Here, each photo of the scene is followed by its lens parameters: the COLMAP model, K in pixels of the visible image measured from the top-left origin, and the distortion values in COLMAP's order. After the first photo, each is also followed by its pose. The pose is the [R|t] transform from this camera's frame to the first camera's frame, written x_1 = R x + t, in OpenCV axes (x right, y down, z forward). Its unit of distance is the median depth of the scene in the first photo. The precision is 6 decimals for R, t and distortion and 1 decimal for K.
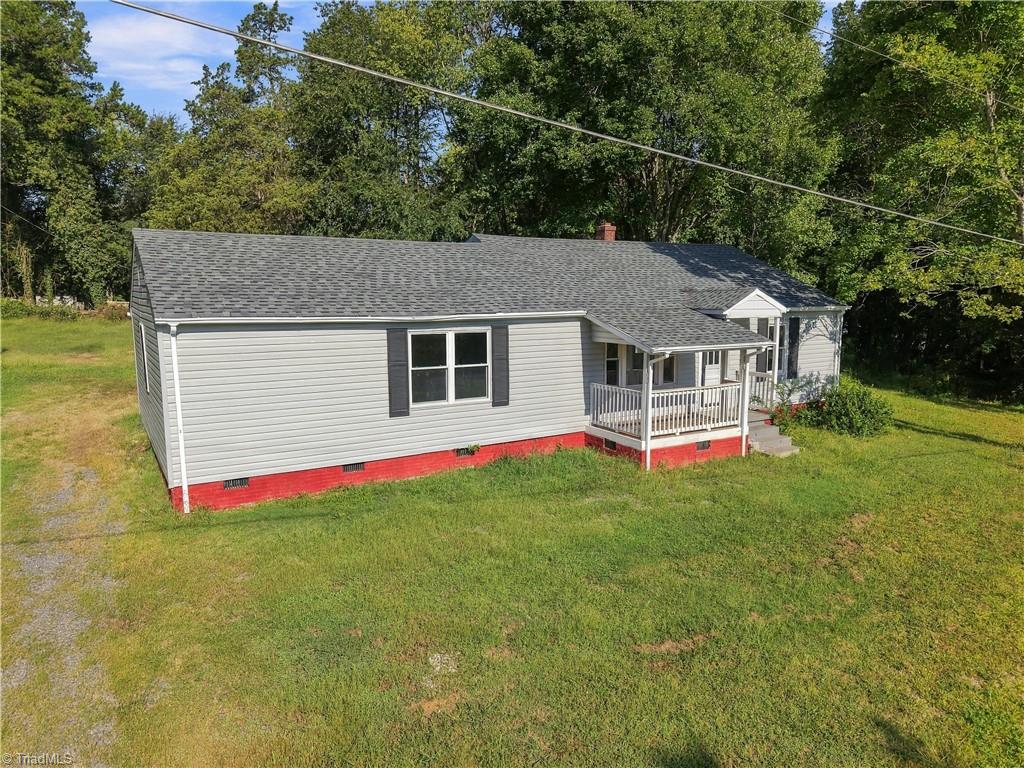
lens RADIAL K [[675.6, 0, 512.0], [0, 675.6, 384.0], [0, 0, 1]] dist [0.020458, -0.017901]
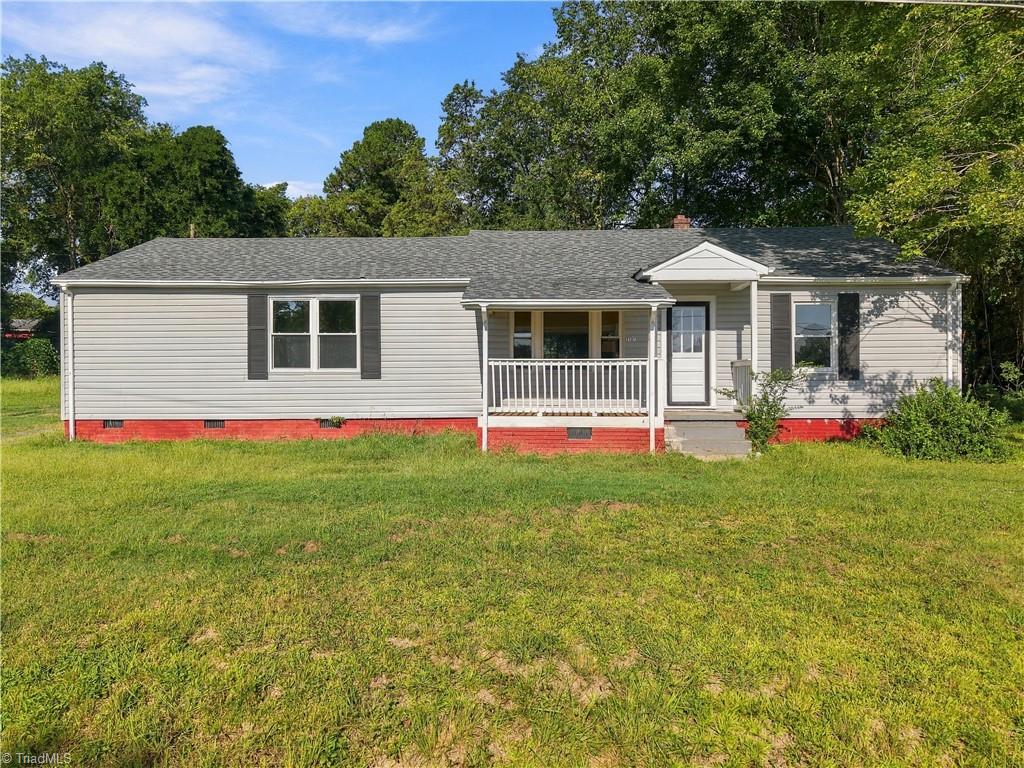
lens RADIAL K [[675.6, 0, 512.0], [0, 675.6, 384.0], [0, 0, 1]] dist [0.020458, -0.017901]
pose [[0.849004, 0.000081, -0.528386, 0.666860], [-0.069182, 0.991409, -0.111009, 0.134469], [0.523838, 0.130802, 0.841716, 0.313570]]
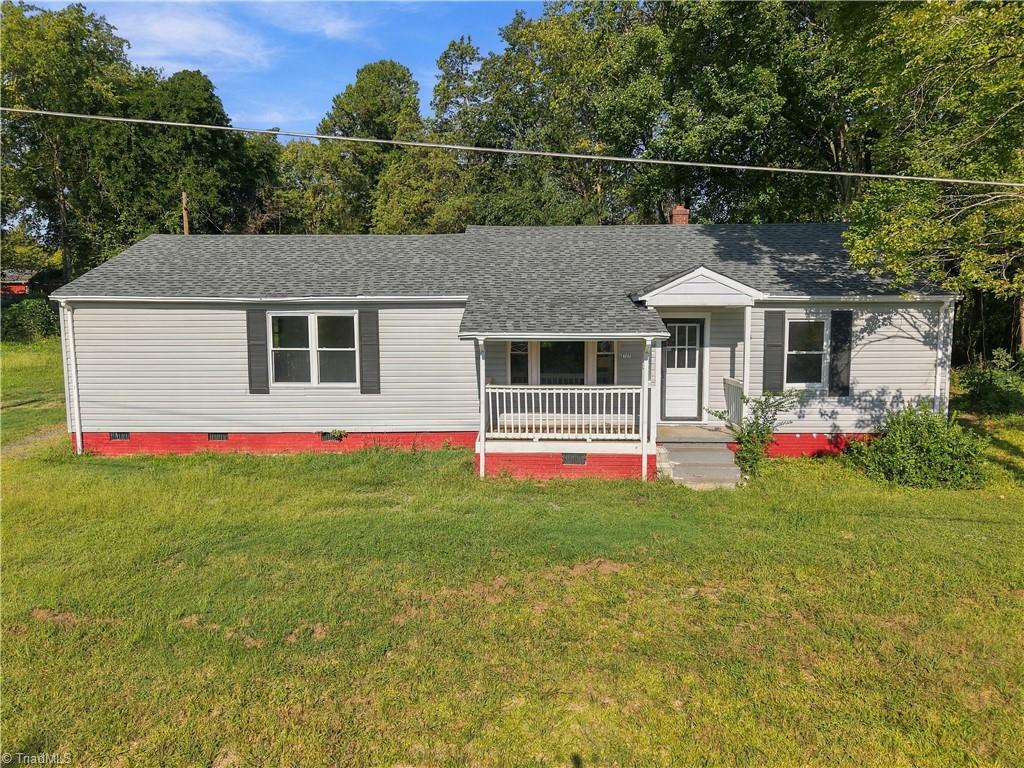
lens RADIAL K [[675.6, 0, 512.0], [0, 675.6, 384.0], [0, 0, 1]] dist [0.020458, -0.017901]
pose [[0.850552, 0.051152, -0.523398, 0.674967], [-0.070177, 0.997397, -0.016565, 0.021576], [0.521188, 0.050820, 0.851927, 0.288373]]
